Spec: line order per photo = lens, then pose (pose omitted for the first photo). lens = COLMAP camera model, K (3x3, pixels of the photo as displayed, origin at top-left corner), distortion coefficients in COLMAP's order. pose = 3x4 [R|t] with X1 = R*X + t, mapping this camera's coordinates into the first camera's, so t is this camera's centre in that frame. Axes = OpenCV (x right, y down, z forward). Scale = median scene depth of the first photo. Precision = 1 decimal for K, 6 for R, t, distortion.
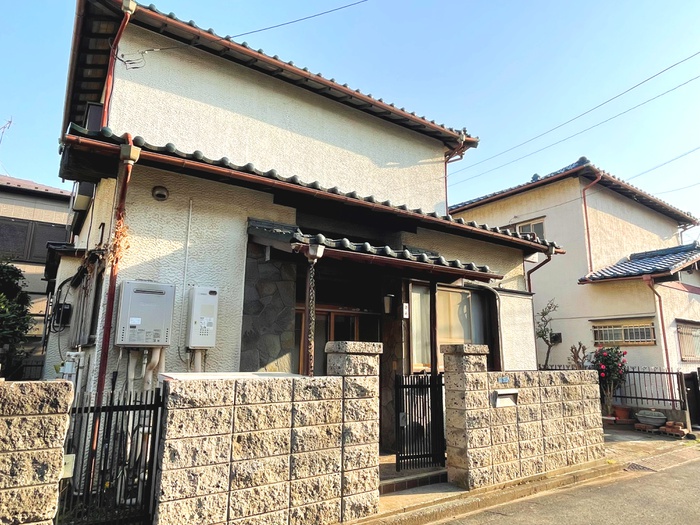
lens RADIAL K [[454.4, 0, 353.1], [0, 454.4, 261.9], [0, 0, 1]] dist [0.000113, -0.002820]
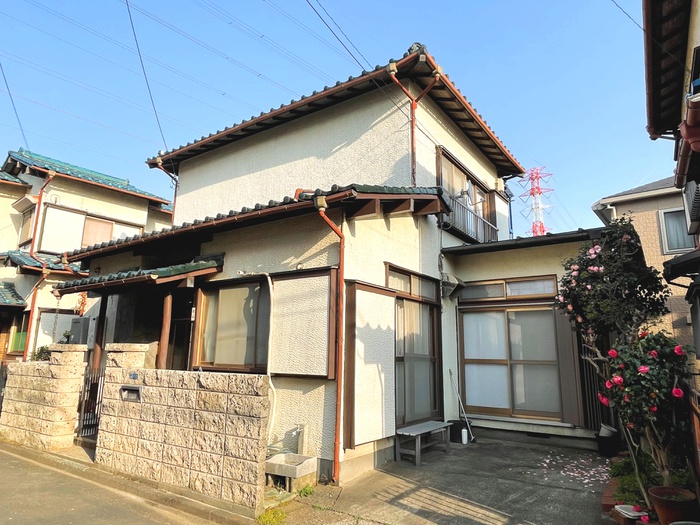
lens RADIAL K [[454.4, 0, 348.2], [0, 454.4, 260.4], [0, 0, 1]] dist [0.000113, -0.002820]
pose [[0.341819, -0.190315, -0.920294, 1.661686], [0.182277, 0.974109, -0.133742, 0.250637], [0.921919, -0.122032, 0.367659, 1.206185]]
